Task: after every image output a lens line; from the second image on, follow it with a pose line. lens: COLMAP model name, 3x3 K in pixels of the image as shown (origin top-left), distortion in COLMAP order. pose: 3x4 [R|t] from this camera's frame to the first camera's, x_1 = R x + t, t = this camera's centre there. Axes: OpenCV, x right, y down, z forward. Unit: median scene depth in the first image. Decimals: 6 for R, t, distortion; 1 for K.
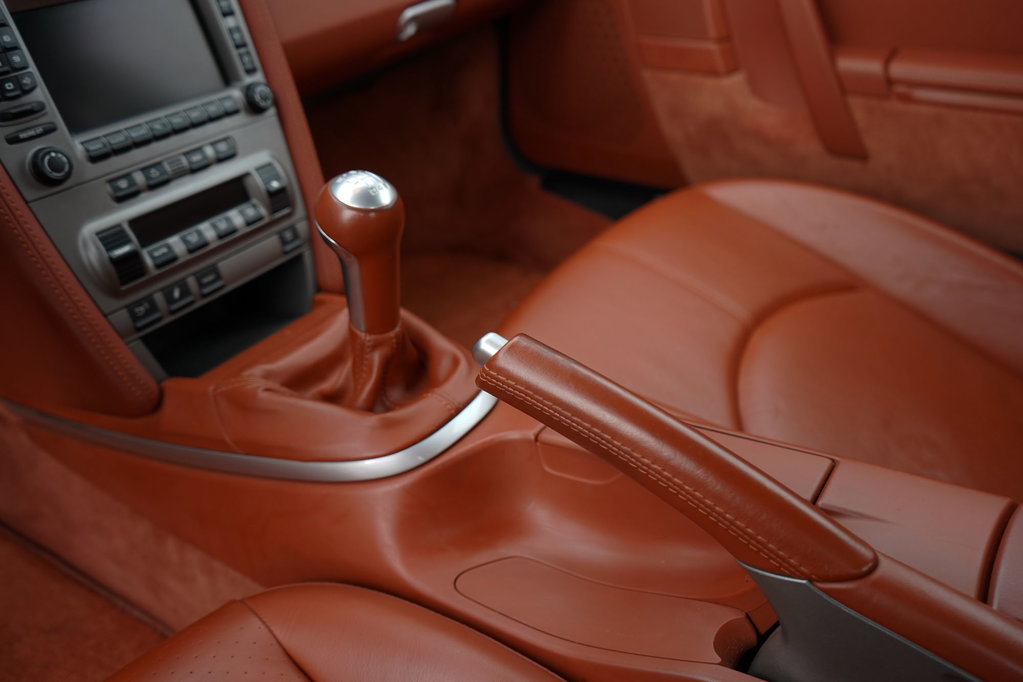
lens RADIAL K [[830.6, 0, 511.5], [0, 830.6, 341.0], [0, 0, 1]] dist [-0.002168, 0.008513]
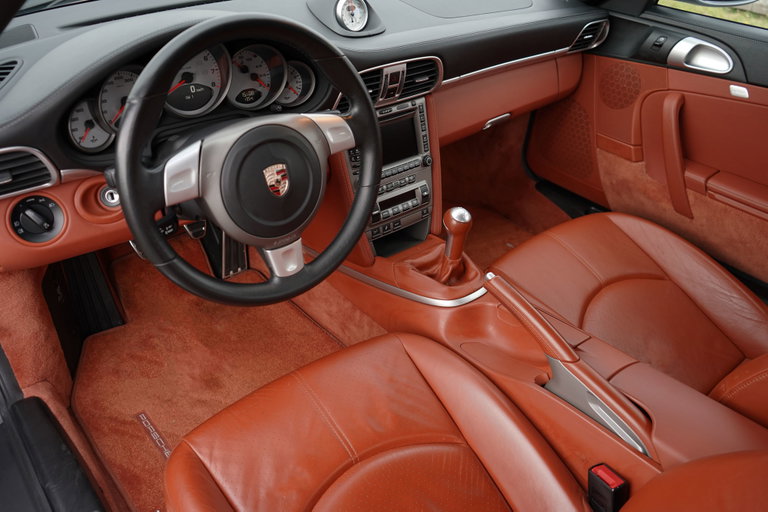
lens RADIAL K [[623.6, 0, 384.0], [0, 623.6, 256.0], [0, 0, 1]] dist [-0.002168, 0.008513]
pose [[0.954976, 0.231503, -0.185548, 0.010828], [-0.222720, 0.972567, 0.067152, -0.103588], [0.196003, -0.022803, 0.980338, -1.094365]]
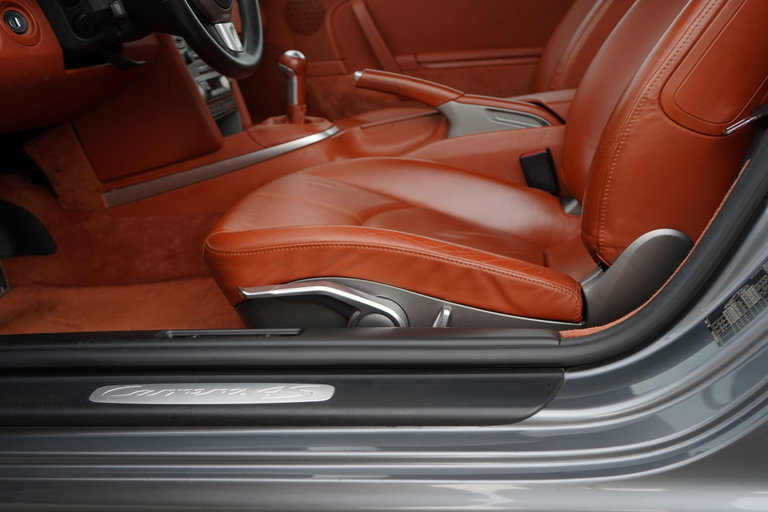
lens RADIAL K [[860.0, 0, 384.0], [0, 860.0, 256.0], [0, 0, 1]] dist [0.002823, 0.003038]
pose [[0.899957, -0.144783, 0.411236, -1.117134], [0.259449, 0.935899, -0.238283, 1.179961], [-0.350376, 0.321140, 0.879833, -1.472673]]
